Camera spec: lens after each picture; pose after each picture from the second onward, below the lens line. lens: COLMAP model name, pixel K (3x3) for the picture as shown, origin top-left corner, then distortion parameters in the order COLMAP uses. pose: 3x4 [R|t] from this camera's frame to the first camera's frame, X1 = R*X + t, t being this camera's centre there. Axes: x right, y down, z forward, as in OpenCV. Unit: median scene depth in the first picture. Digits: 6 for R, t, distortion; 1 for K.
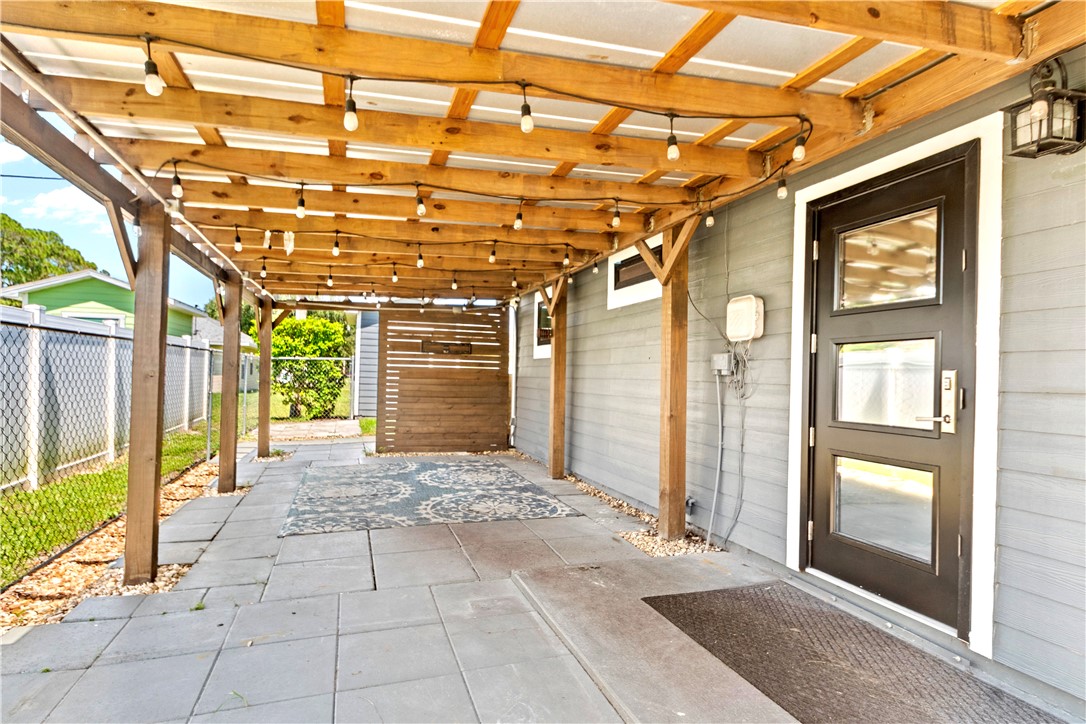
lens RADIAL K [[551.6, 0, 539.3], [0, 551.6, 366.6], [0, 0, 1]] dist [-0.001685, -0.000258]
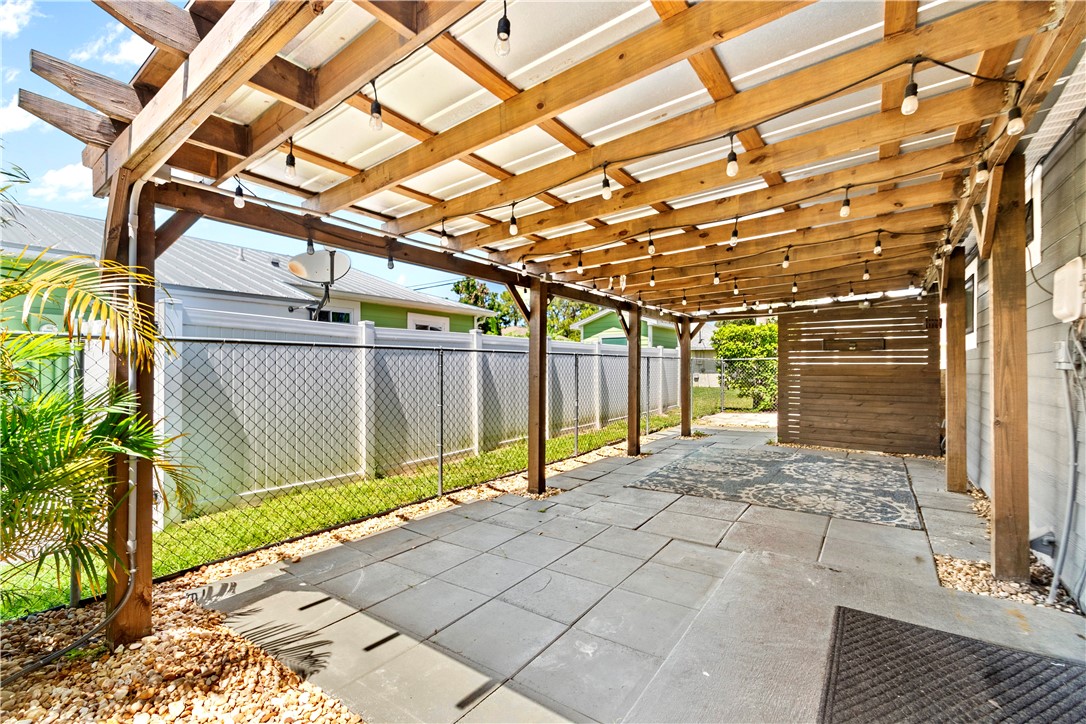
lens RADIAL K [[478.9, 0, 542.2], [0, 478.9, 366.0], [0, 0, 1]] dist [0.003127, -0.003305]
pose [[0.606322, -0.023318, -0.794878, 0.338415], [0.024495, 0.999643, -0.010640, 0.000339], [0.794842, -0.013020, 0.606676, 0.057500]]
